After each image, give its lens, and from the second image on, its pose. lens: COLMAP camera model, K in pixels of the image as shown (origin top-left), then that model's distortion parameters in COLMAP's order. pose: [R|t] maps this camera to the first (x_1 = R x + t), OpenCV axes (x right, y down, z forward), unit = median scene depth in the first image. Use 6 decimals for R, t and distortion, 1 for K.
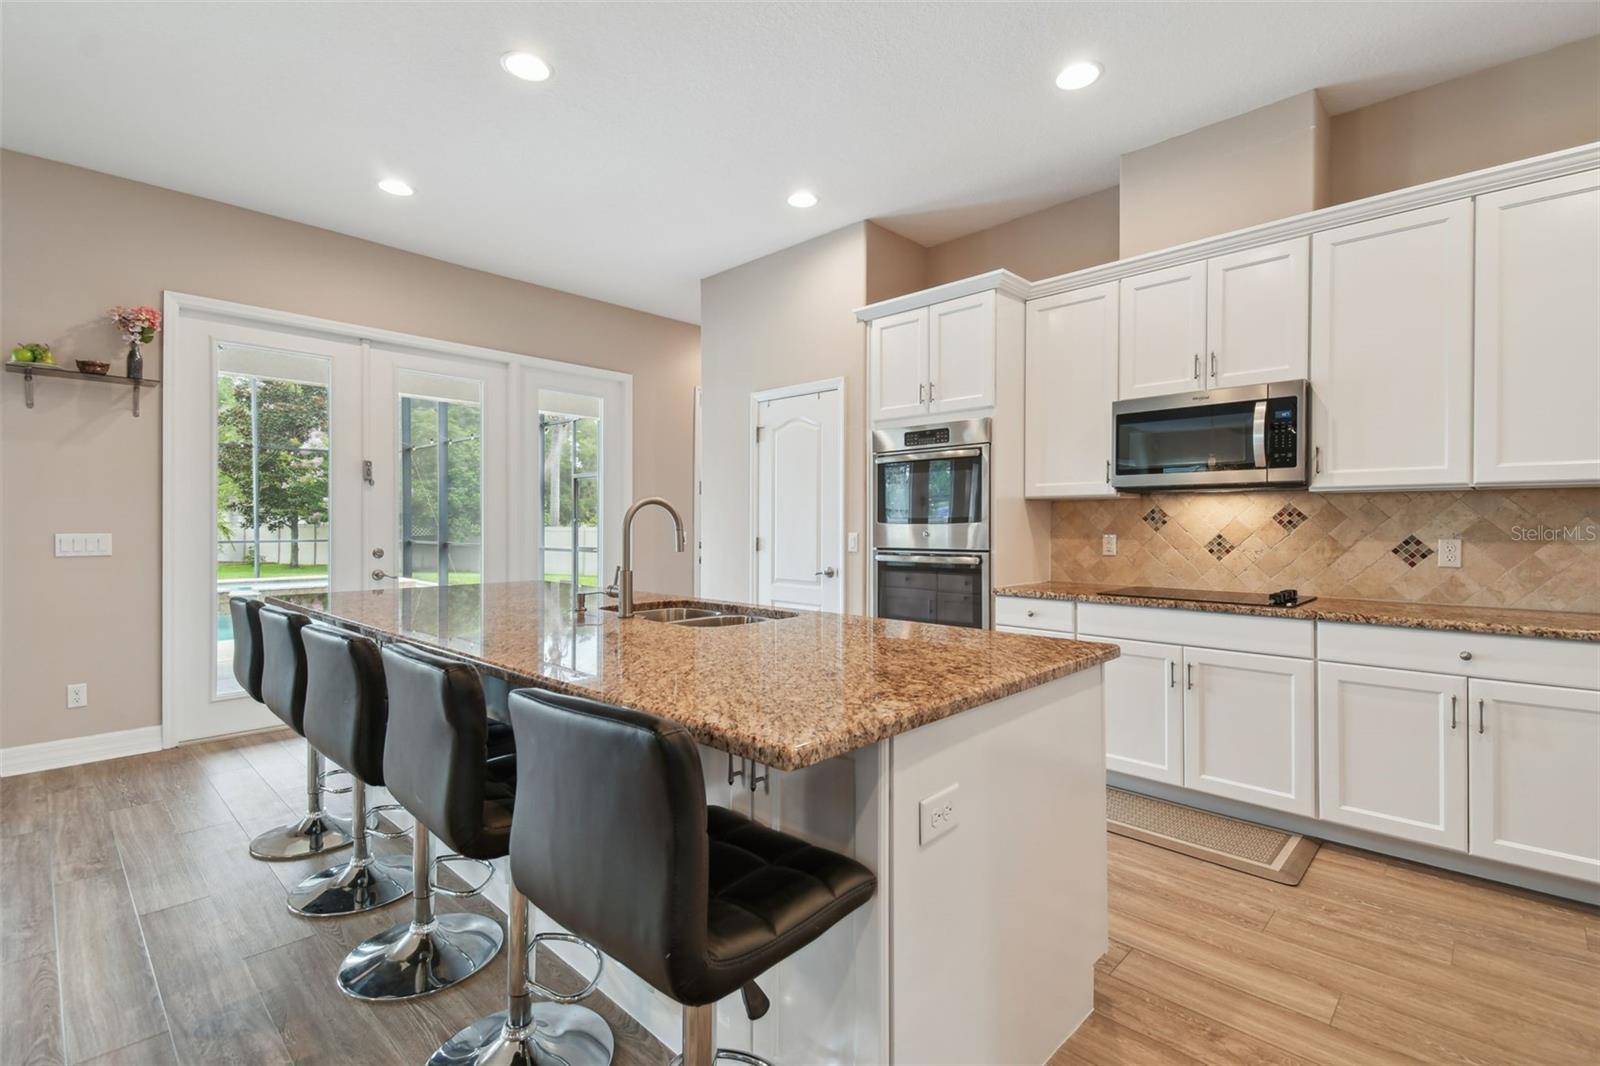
lens RADIAL K [[714.7, 0, 806.6], [0, 714.7, 525.1], [0, 0, 1]] dist [0.029415, -0.021477]
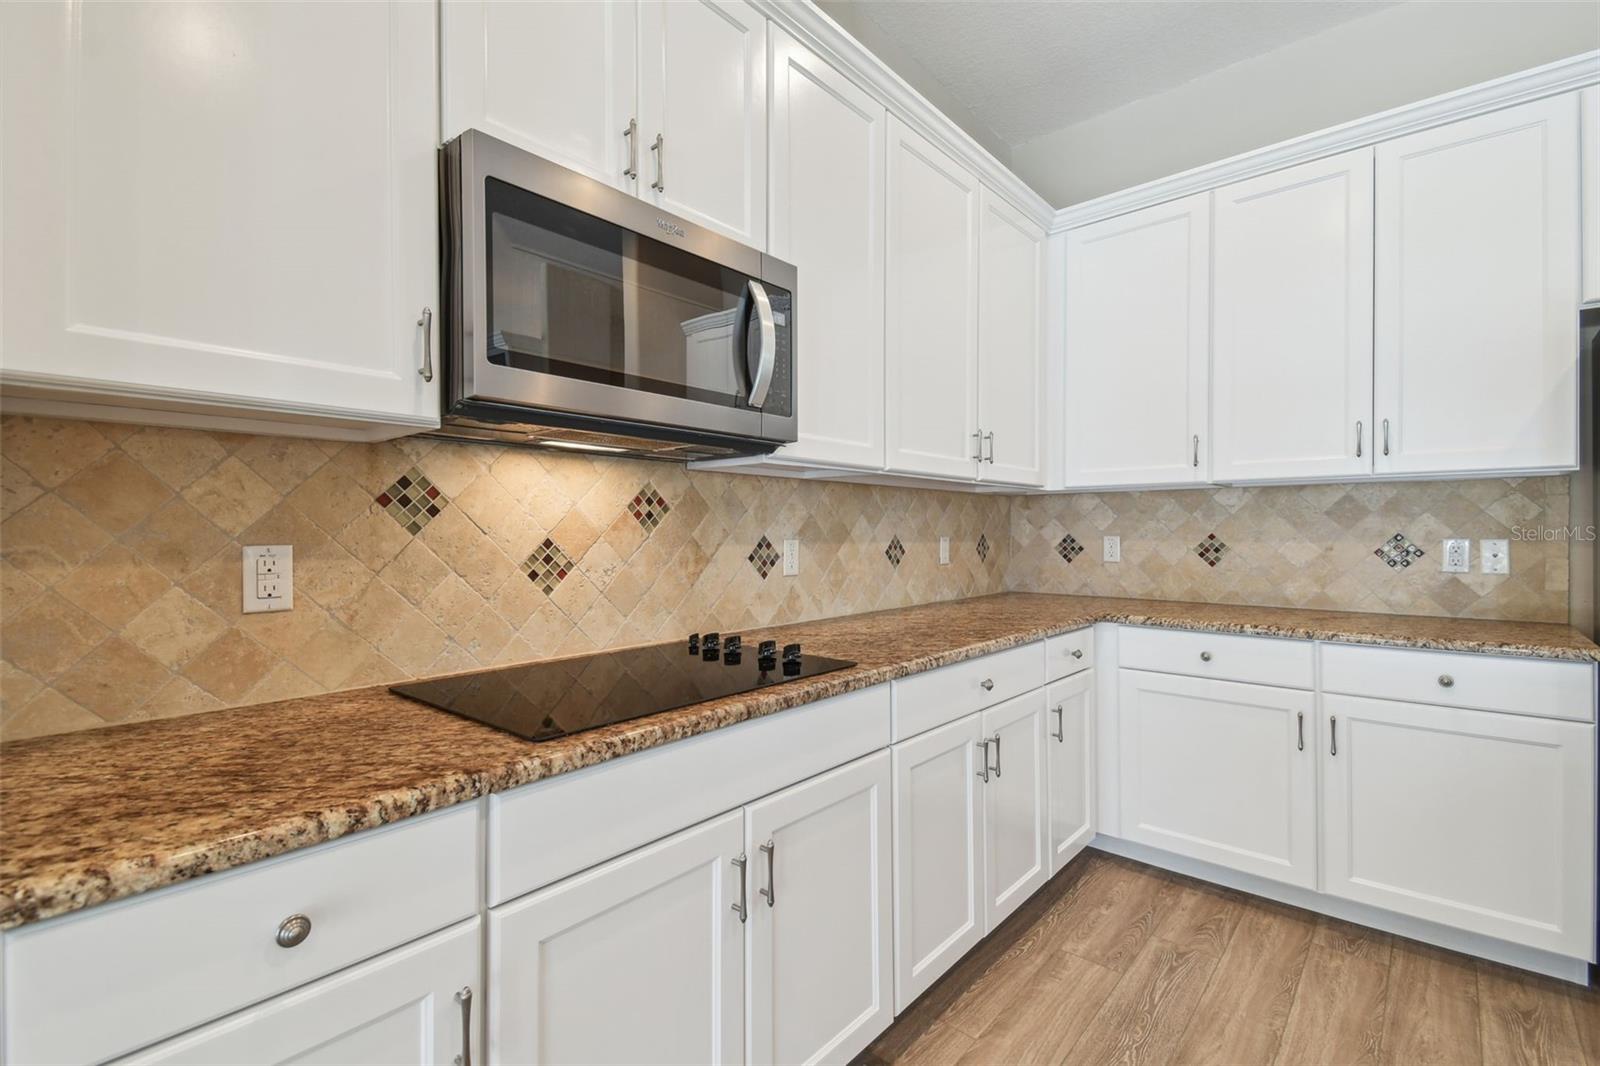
lens RADIAL K [[714.7, 0, 806.6], [0, 714.7, 525.1], [0, 0, 1]] dist [0.029415, -0.021477]
pose [[-0.042994, 0.010324, 0.999022, 0.102893], [0.005928, 0.999932, -0.010078, 0.010150], [-0.999058, 0.005489, -0.043052, 0.905889]]
